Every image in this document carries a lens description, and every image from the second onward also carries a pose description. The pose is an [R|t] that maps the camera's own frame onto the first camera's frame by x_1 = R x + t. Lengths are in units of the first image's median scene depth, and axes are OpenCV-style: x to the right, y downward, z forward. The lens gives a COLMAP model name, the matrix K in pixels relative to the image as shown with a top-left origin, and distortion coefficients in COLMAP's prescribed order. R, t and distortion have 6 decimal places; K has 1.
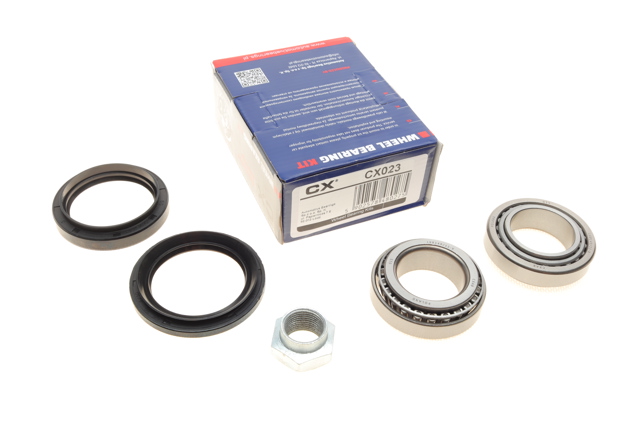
lens RADIAL K [[758.0, 0, 319.7], [0, 758.0, 213.1], [0, 0, 1]] dist [0.004343, 0.000000]
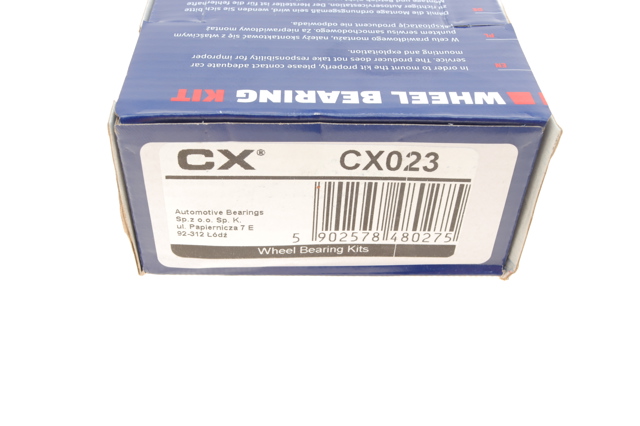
lens RADIAL K [[758.0, 0, 320.7], [0, 758.0, 212.2], [0, 0, 1]] dist [0.004343, 0.000000]
pose [[0.924323, 0.232883, -0.302312, 0.174646], [-0.252418, 0.967251, -0.026658, -0.009000], [0.286204, 0.100950, 0.952836, 0.600882]]
